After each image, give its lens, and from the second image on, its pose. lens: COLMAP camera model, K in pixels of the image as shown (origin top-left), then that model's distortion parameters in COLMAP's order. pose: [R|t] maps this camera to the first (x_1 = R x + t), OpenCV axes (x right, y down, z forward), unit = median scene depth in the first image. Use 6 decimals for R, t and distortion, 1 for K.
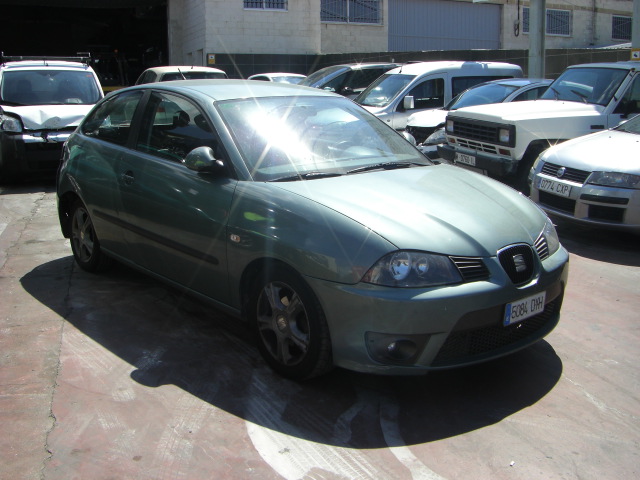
lens RADIAL K [[724.6, 0, 322.8], [0, 724.6, 240.5], [0, 0, 1]] dist [-0.137043, 0.000000]
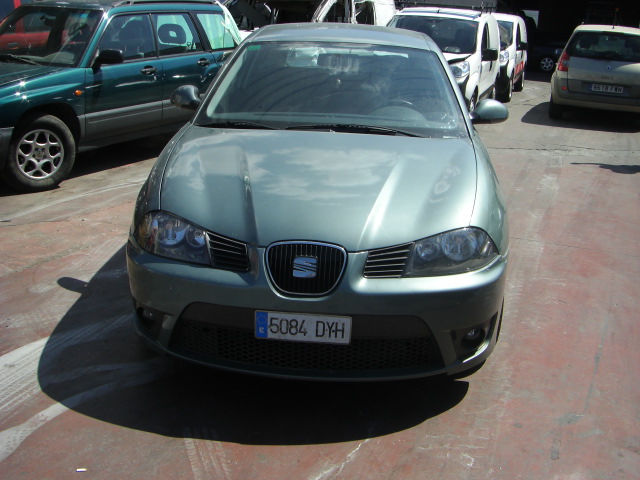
lens RADIAL K [[724.6, 0, 319.6], [0, 724.6, 240.7], [0, 0, 1]] dist [-0.137043, 0.000000]
pose [[0.700985, 0.232210, -0.674314, 0.779945], [-0.194128, 0.971933, 0.132893, -0.097232], [0.686247, 0.037748, 0.726389, 0.457889]]
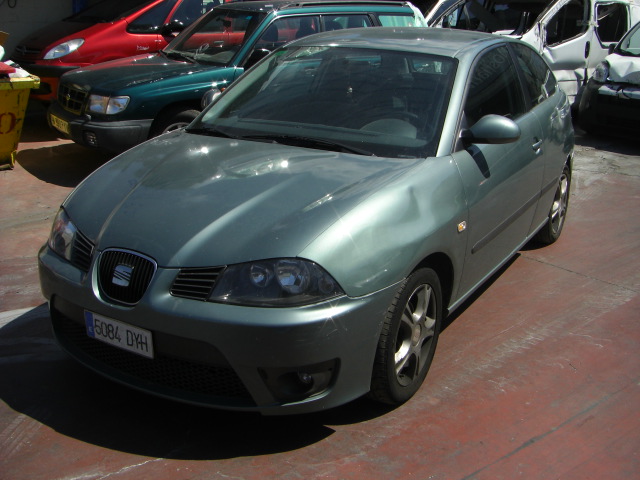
lens RADIAL K [[724.6, 0, 319.5], [0, 724.6, 237.2], [0, 0, 1]] dist [-0.137043, 0.000000]
pose [[0.306727, 0.292527, -0.905730, 1.004327], [-0.231064, 0.946017, 0.227289, -0.225043], [0.923324, 0.139566, 0.357761, 0.907052]]
